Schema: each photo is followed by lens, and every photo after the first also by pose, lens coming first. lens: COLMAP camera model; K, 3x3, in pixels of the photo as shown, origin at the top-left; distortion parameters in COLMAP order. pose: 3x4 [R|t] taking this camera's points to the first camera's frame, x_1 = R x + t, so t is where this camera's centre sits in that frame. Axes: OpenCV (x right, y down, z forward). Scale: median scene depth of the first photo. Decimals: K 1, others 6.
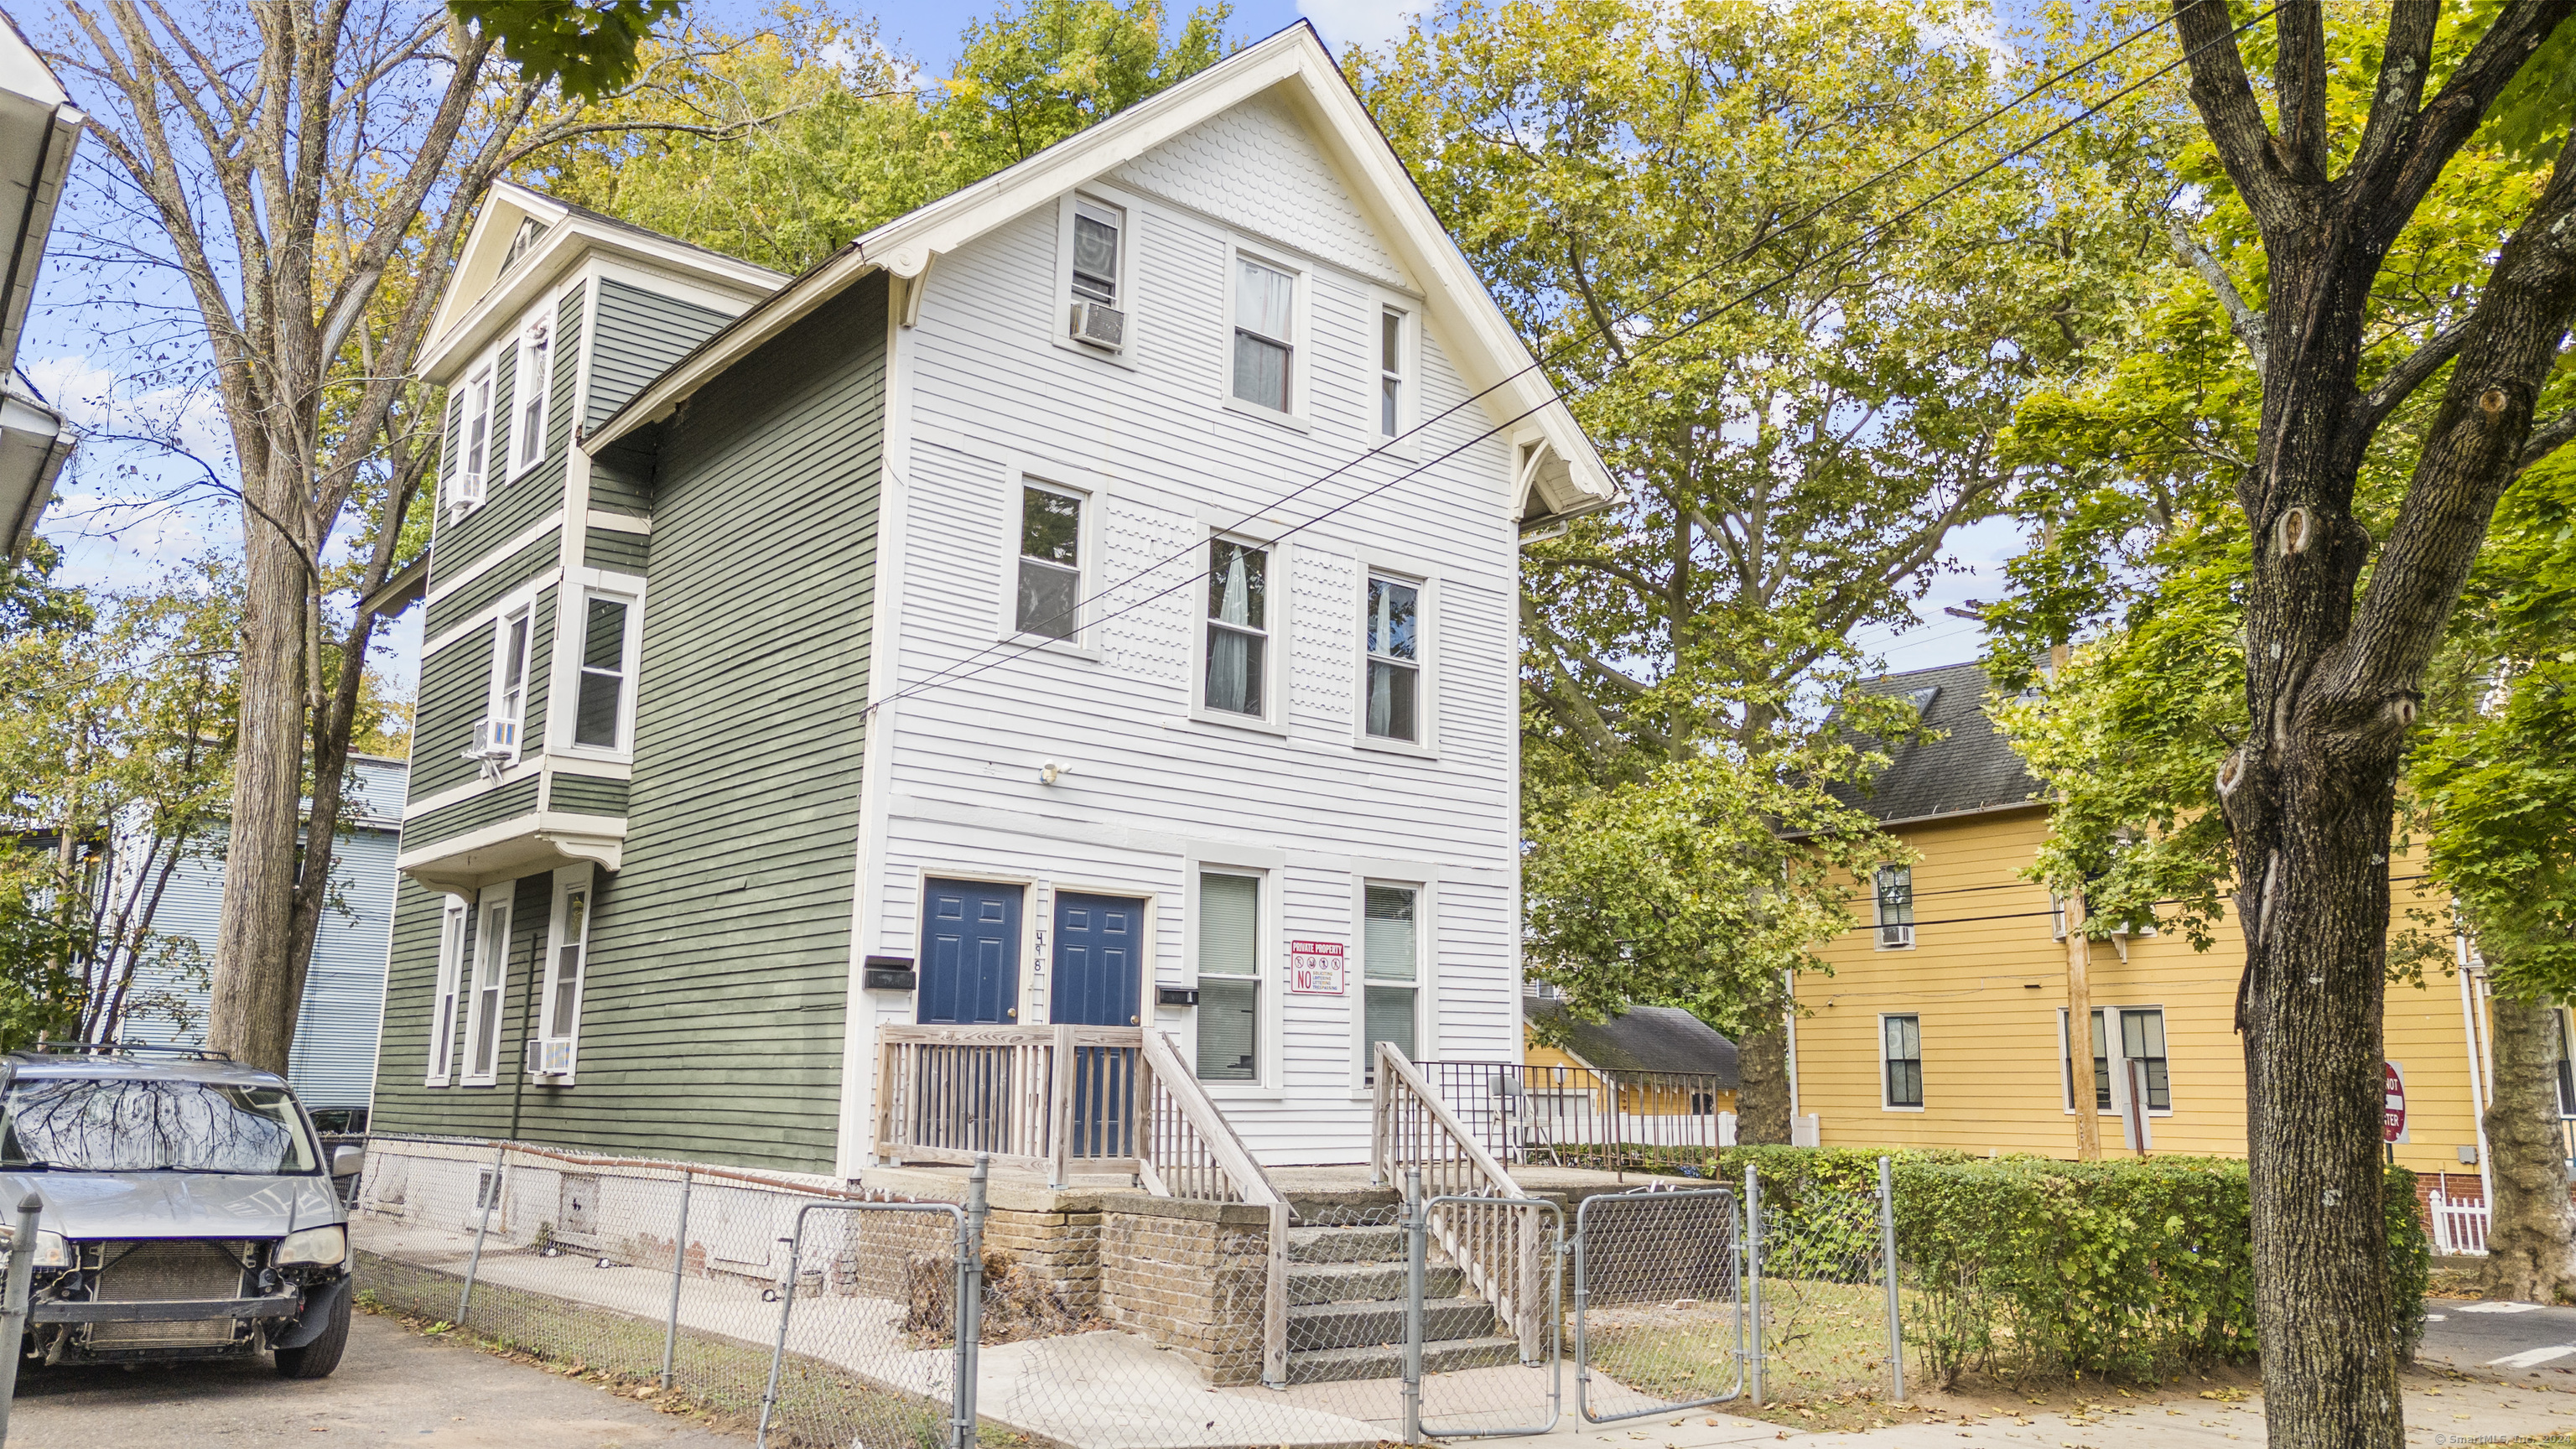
lens RADIAL K [[1897.0, 0, 1288.6], [0, 1897.0, 739.2], [0, 0, 1]] dist [0.080340, -0.066231]
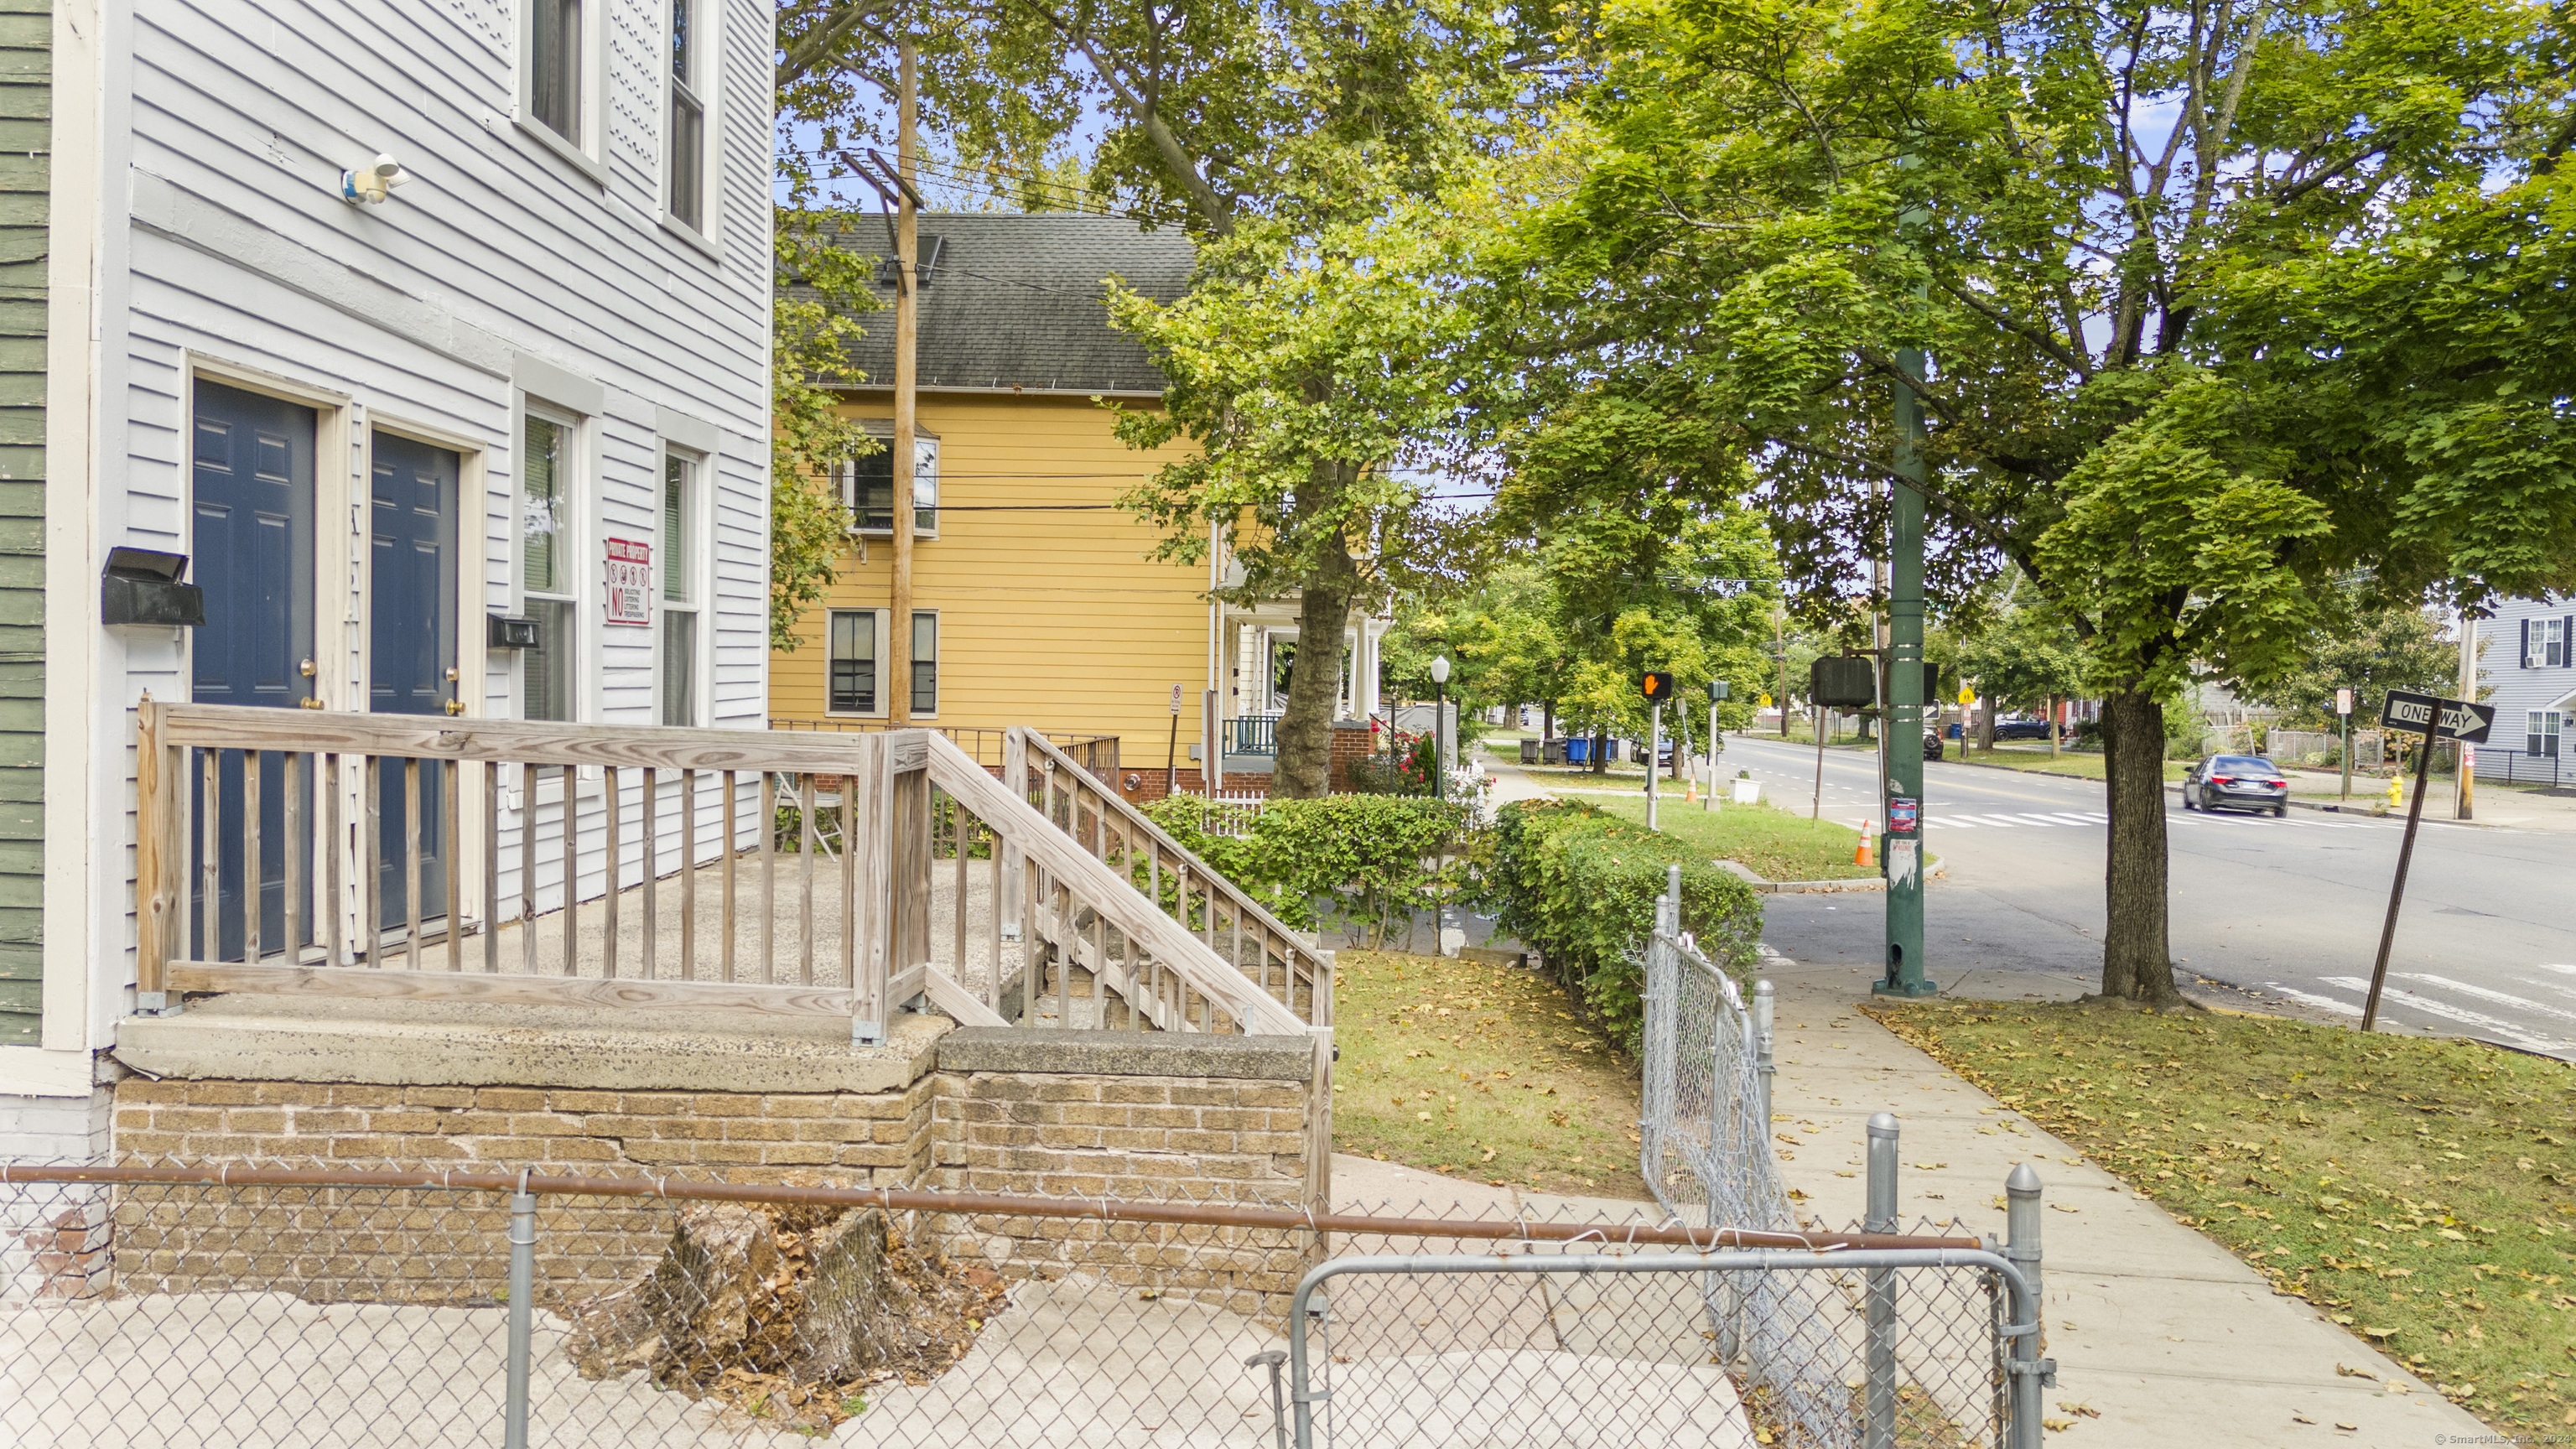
lens RADIAL K [[1897.0, 0, 1288.6], [0, 1897.0, 739.2], [0, 0, 1]] dist [0.080340, -0.066231]
pose [[0.654125, -0.022257, 0.756059, -0.366447], [-0.150444, 0.975767, 0.158886, 0.045248], [-0.741274, -0.217676, 0.634926, 0.500454]]
